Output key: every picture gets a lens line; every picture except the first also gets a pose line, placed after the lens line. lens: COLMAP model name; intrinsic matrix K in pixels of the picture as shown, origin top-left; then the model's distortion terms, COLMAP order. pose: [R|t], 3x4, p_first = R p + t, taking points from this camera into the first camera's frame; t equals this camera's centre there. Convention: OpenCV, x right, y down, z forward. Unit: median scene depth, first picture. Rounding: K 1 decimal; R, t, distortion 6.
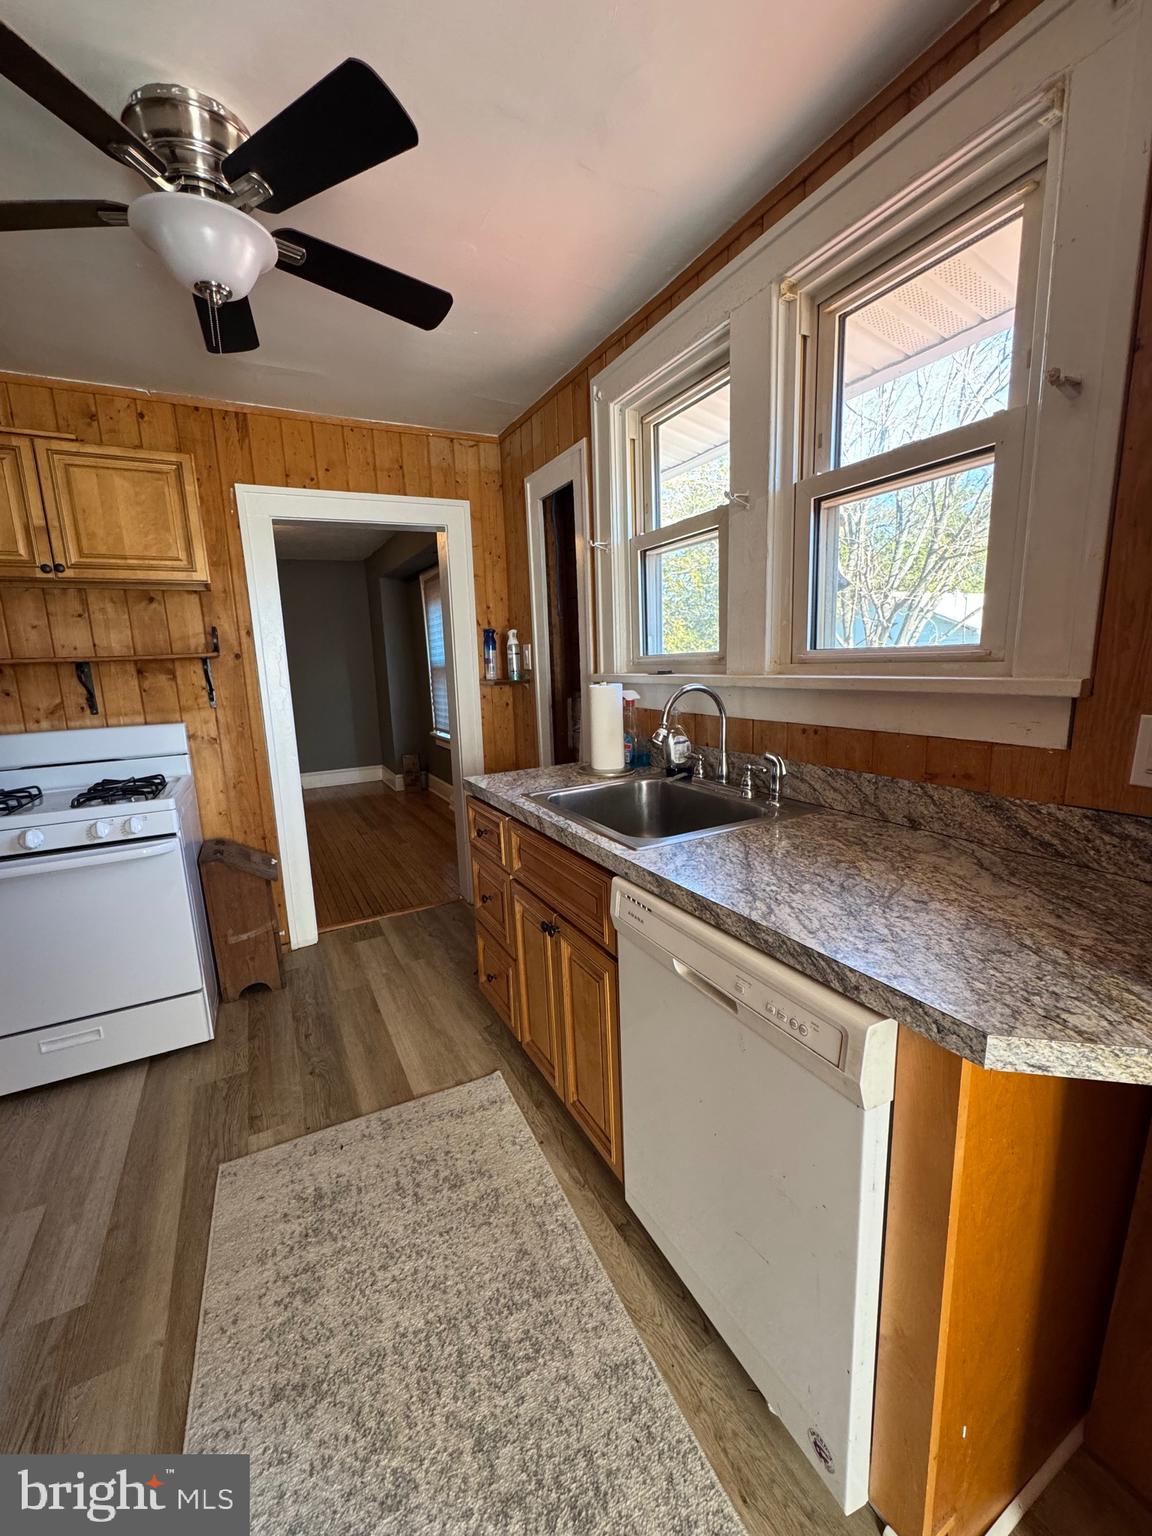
lens RADIAL K [[614.3, 0, 574.0], [0, 614.3, 767.9], [0, 0, 1]] dist [-0.004568, 0.000734]
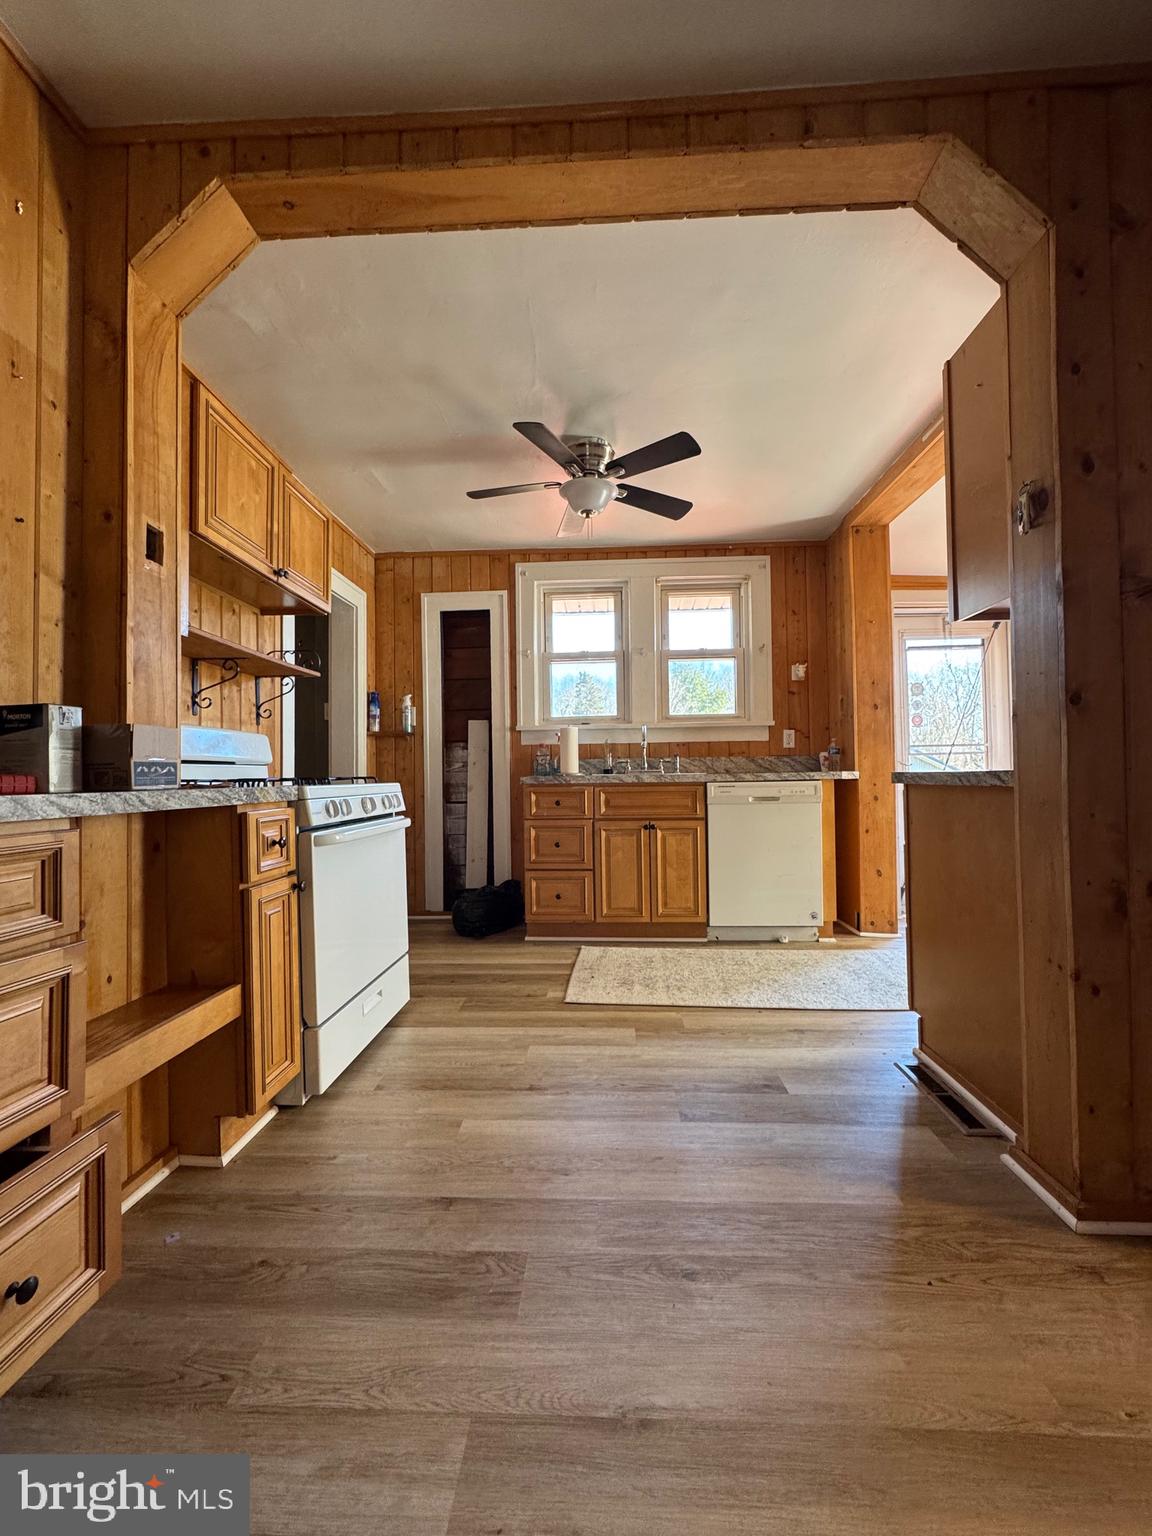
lens RADIAL K [[614.3, 0, 578.3], [0, 614.3, 773.9], [0, 0, 1]] dist [-0.004568, 0.000734]
pose [[0.512660, 0.031358, 0.858019, -1.363682], [0.149944, 0.980706, -0.125433, 0.212919], [-0.845397, 0.192959, 0.498067, 0.081386]]
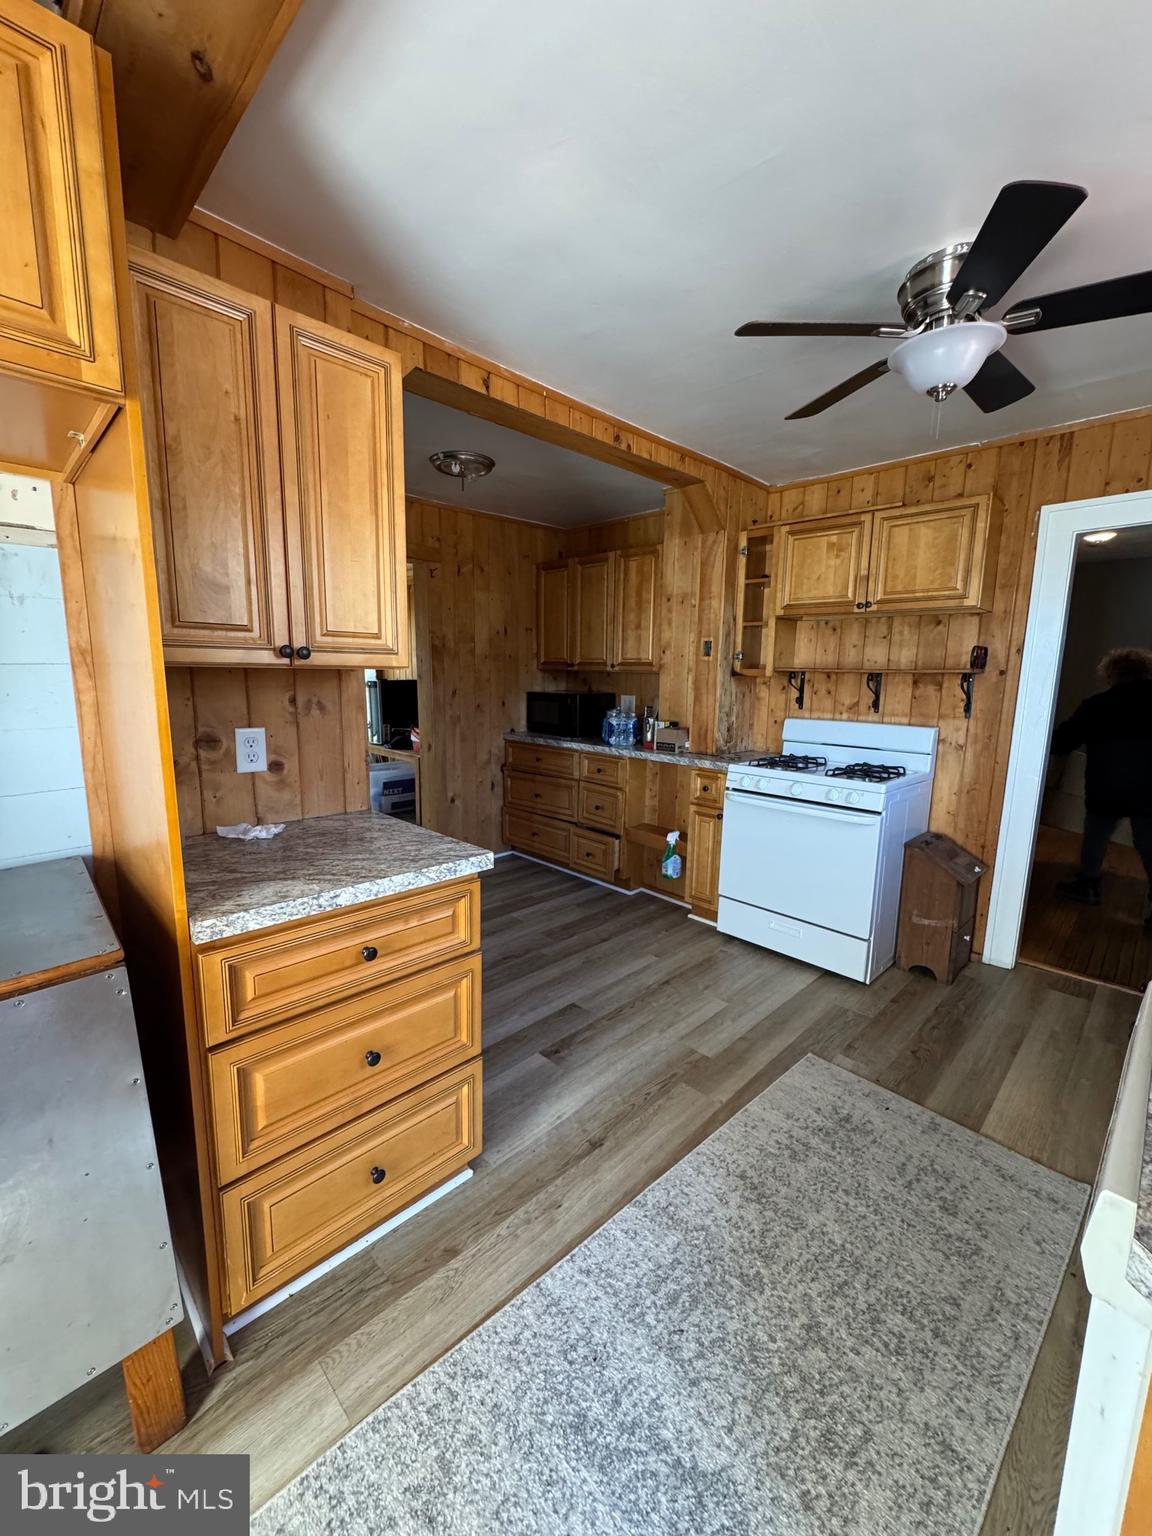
lens RADIAL K [[614.3, 0, 578.2], [0, 614.3, 767.3], [0, 0, 1]] dist [-0.004568, 0.000734]
pose [[0.293506, 0.187895, -0.937310, 0.298318], [-0.193292, 0.971906, 0.134304, -0.029638], [0.936212, 0.141755, 0.321579, 0.004626]]
